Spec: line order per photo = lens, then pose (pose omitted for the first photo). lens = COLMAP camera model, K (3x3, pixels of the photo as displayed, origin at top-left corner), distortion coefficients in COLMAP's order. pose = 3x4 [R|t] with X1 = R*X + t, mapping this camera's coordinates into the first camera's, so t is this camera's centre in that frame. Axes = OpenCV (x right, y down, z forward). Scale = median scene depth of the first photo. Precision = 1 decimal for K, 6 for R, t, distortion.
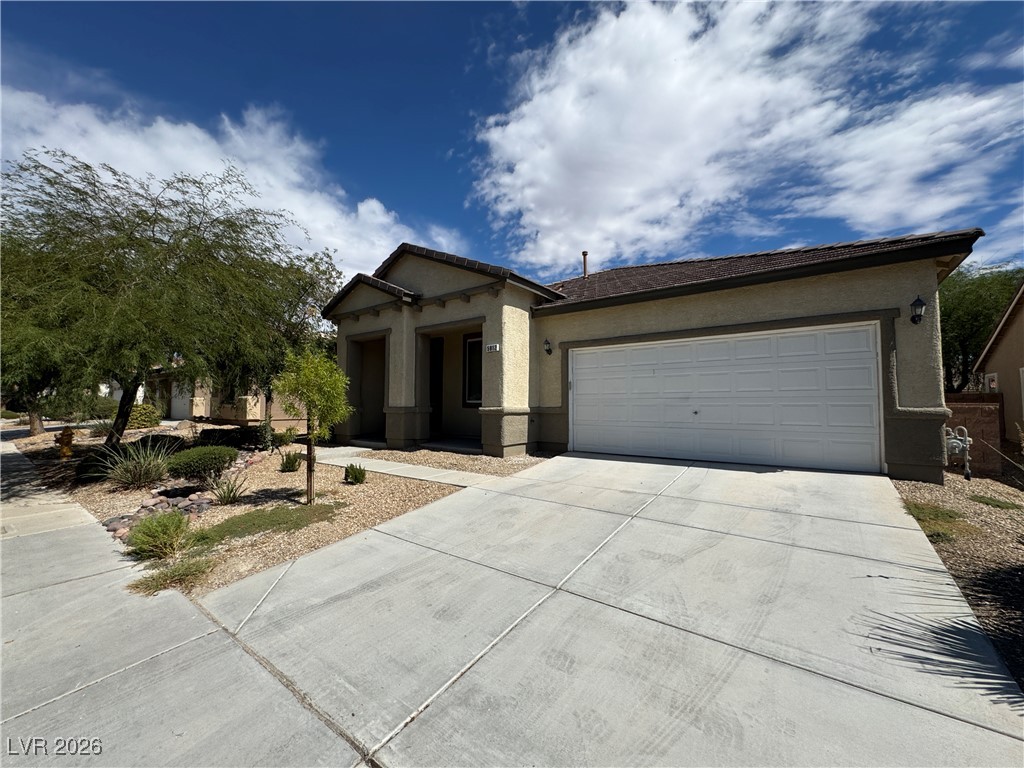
lens RADIAL K [[409.6, 0, 511.1], [0, 409.6, 384.6], [0, 0, 1]] dist [-0.001982, 0.000018]
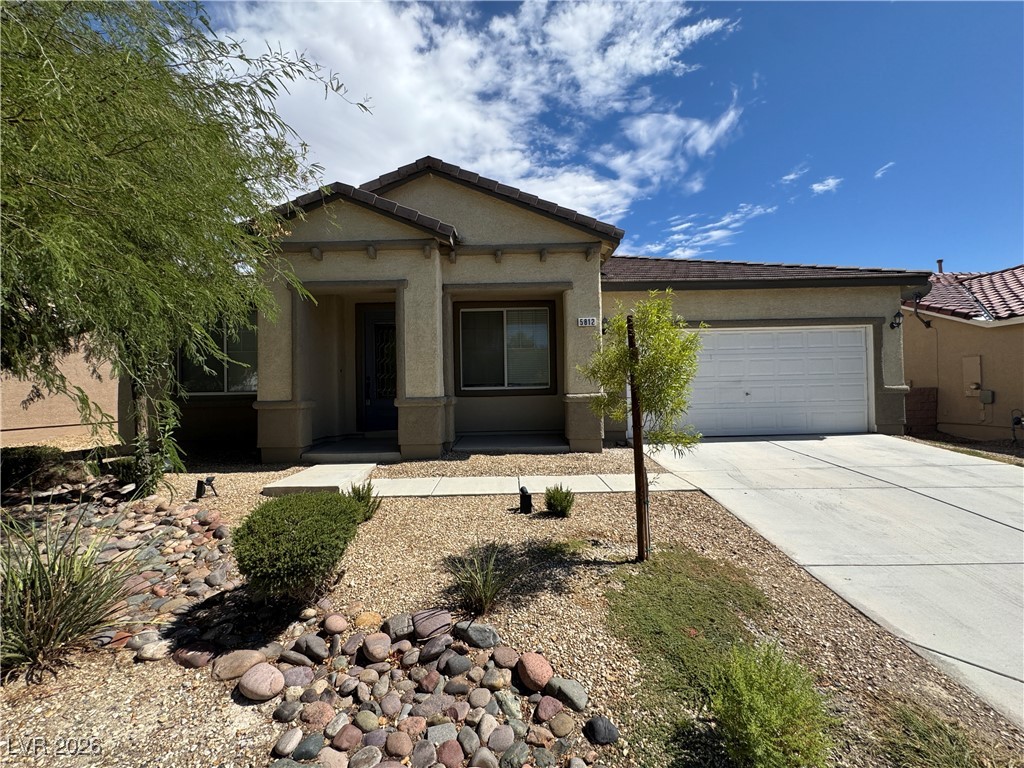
lens RADIAL K [[409.6, 0, 511.1], [0, 409.6, 384.6], [0, 0, 1]] dist [-0.001982, 0.000018]
pose [[0.797956, -0.007489, 0.602669, -0.651770], [-0.008443, 0.999686, 0.023601, 0.018585], [-0.602656, -0.023921, 0.797642, 0.424229]]
